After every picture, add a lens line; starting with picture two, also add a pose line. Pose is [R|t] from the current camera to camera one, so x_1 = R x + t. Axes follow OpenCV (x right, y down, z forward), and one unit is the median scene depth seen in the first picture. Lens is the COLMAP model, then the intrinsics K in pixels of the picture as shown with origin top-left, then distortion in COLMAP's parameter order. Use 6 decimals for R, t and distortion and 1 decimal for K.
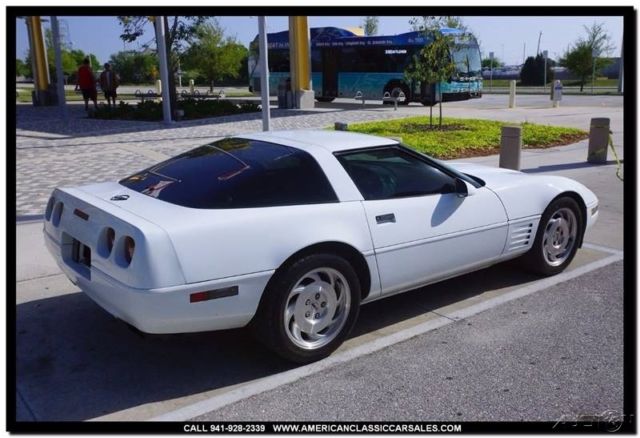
lens RADIAL K [[629.8, 0, 320.0], [0, 629.8, 219.0], [0, 0, 1]] dist [-0.004378, 0.003057]
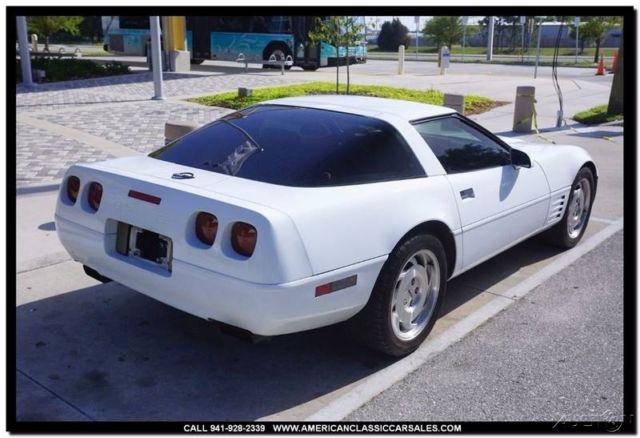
lens RADIAL K [[674.7, 0, 320.0], [0, 674.7, 219.0], [0, 0, 1]] dist [-0.002069, 0.007798]
pose [[0.974761, -0.029903, 0.221240, -0.262694], [0.021152, 0.998901, 0.041821, -0.007701], [-0.222247, -0.036086, 0.974322, 0.070042]]
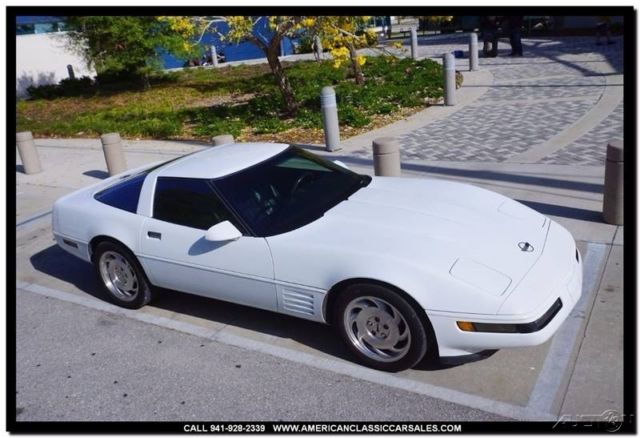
lens RADIAL K [[556.7, 0, 320.0], [0, 556.7, 219.0], [0, 0, 1]] dist [-0.001538, 0.000638]
pose [[0.352977, 0.288905, -0.889911, 1.017748], [-0.105385, 0.957357, 0.269001, -0.311443], [0.929678, -0.001168, 0.368371, 0.722506]]
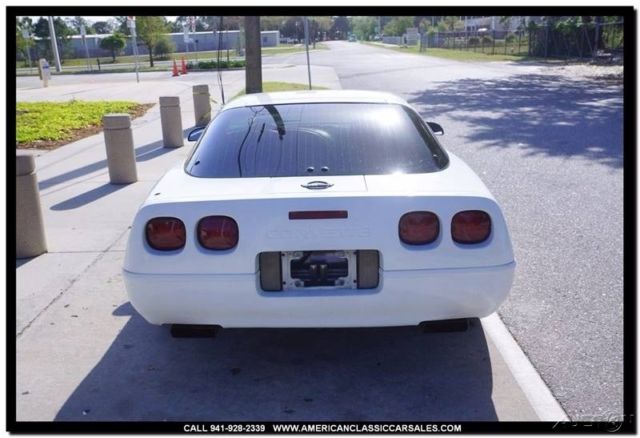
lens RADIAL K [[603.4, 0, 320.0], [0, 603.4, 219.0], [0, 0, 1]] dist [-0.021865, -0.009761]
pose [[0.609599, -0.227872, 0.759252, -0.666716], [0.200054, 0.971014, 0.130805, -0.067692], [-0.767051, 0.072152, 0.637516, 0.422139]]
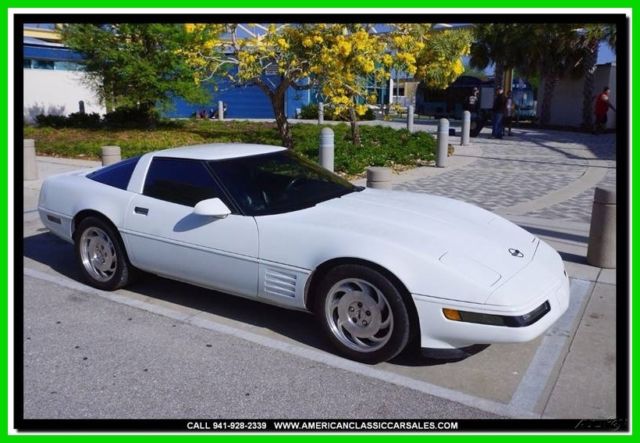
lens RADIAL K [[539.6, 0, 320.0], [0, 539.6, 221.5], [0, 0, 1]] dist [-0.005735, 0.001583]
pose [[0.348964, 0.218447, -0.911321, 1.013631], [-0.222032, 0.964037, 0.146063, -0.181386], [0.910454, 0.151371, 0.384916, 0.736898]]
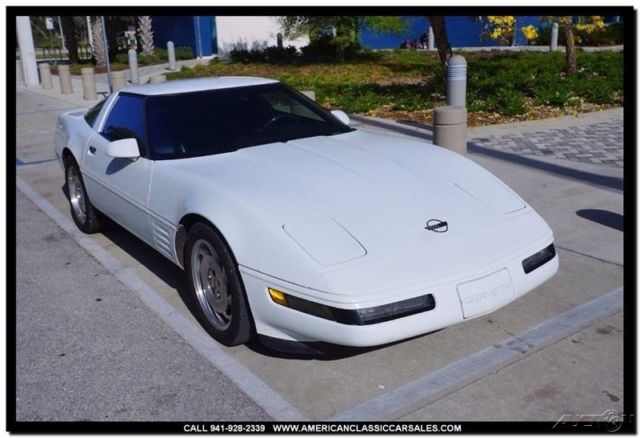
lens RADIAL K [[629.8, 0, 320.0], [0, 629.8, 219.0], [0, 0, 1]] dist [-0.004378, 0.003057]
pose [[-0.054750, 0.298282, -0.952906, 1.034311], [-0.188499, 0.934090, 0.303223, -0.266252], [0.980546, 0.196223, 0.005085, 1.173936]]
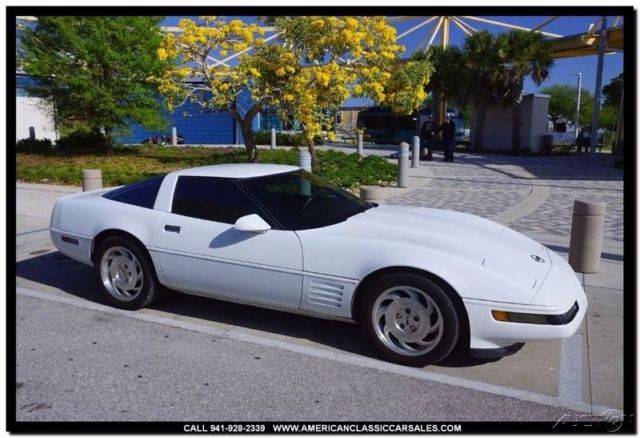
lens RADIAL K [[516.2, 0, 320.0], [0, 516.2, 219.0], [0, 0, 1]] dist [0.001671, 0.001162]
pose [[0.454381, 0.168642, -0.874699, 0.960875], [-0.214090, 0.973811, 0.076537, -0.137297], [0.864699, 0.152487, 0.478586, 0.603978]]
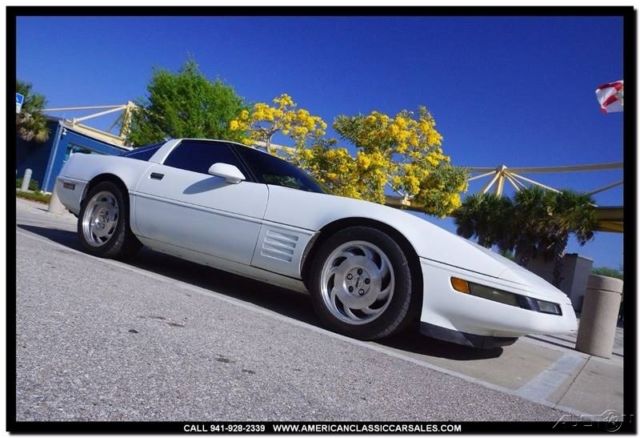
lens RADIAL K [[477.6, 0, 320.0], [0, 477.6, 219.0], [0, 0, 1]] dist [-0.002630, -0.001584]
pose [[0.337958, 0.018039, -0.940988, 0.943175], [-0.416828, 0.899282, -0.132465, 0.057126], [0.843824, 0.436998, 0.311439, 0.822507]]
